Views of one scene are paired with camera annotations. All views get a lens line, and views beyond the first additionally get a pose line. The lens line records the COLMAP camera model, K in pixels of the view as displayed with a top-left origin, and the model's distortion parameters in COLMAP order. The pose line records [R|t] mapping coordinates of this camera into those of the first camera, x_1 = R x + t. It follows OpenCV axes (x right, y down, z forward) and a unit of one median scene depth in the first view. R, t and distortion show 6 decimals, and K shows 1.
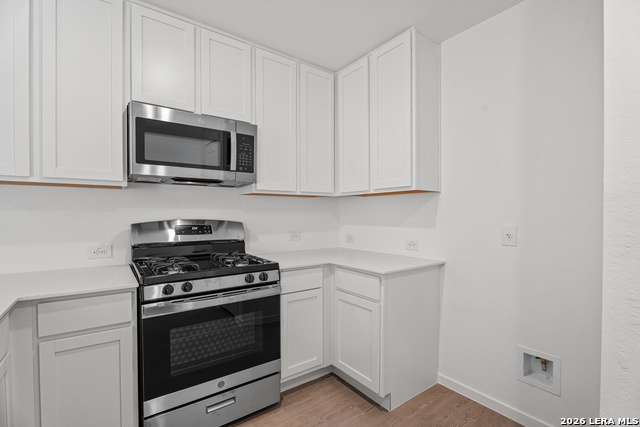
lens RADIAL K [[290.5, 0, 317.9], [0, 290.5, 218.6], [0, 0, 1]] dist [-0.020754, -0.000053]
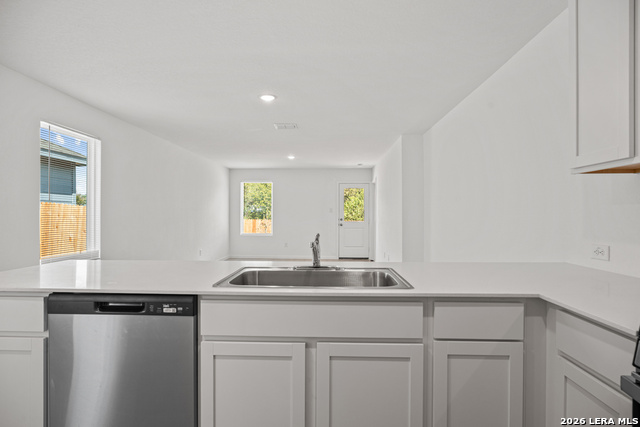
lens RADIAL K [[353.8, 0, 318.5], [0, 353.8, 214.1], [0, 0, 1]] dist [-0.000691, 0.000367]
pose [[-0.620829, -0.004543, -0.783933, 0.187605], [-0.016099, 0.999846, 0.006955, 0.009314], [0.783781, 0.016938, -0.620807, 0.658484]]
